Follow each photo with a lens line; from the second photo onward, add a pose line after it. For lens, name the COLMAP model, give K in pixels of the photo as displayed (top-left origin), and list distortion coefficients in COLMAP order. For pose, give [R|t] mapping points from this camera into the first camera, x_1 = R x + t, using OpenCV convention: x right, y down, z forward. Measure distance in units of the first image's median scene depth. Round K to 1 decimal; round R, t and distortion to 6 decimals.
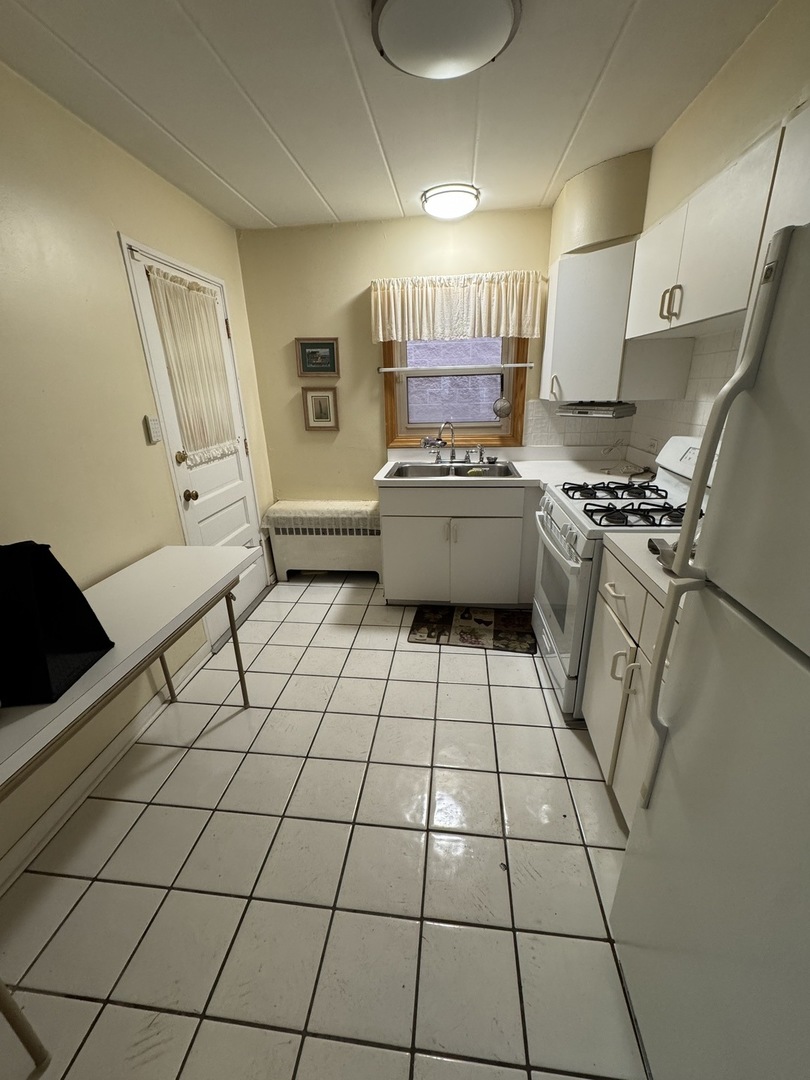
lens RADIAL K [[427.0, 0, 404.8], [0, 427.0, 542.6], [0, 0, 1]] dist [-0.003961, 0.000152]
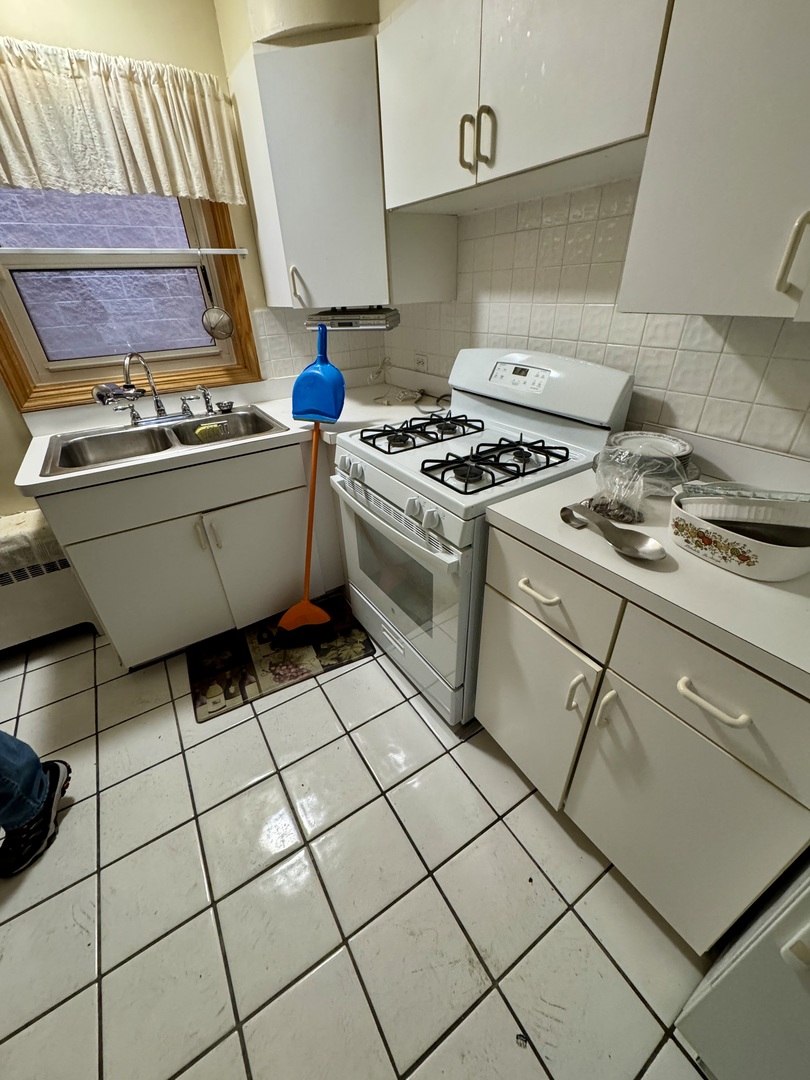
lens RADIAL K [[427.0, 0, 405.7], [0, 427.0, 540.7], [0, 0, 1]] dist [-0.003961, 0.000152]
pose [[0.773002, -0.321321, 0.547011, -0.013246], [0.228444, 0.945385, 0.232509, -0.096667], [-0.591846, -0.054768, 0.804188, 0.318609]]
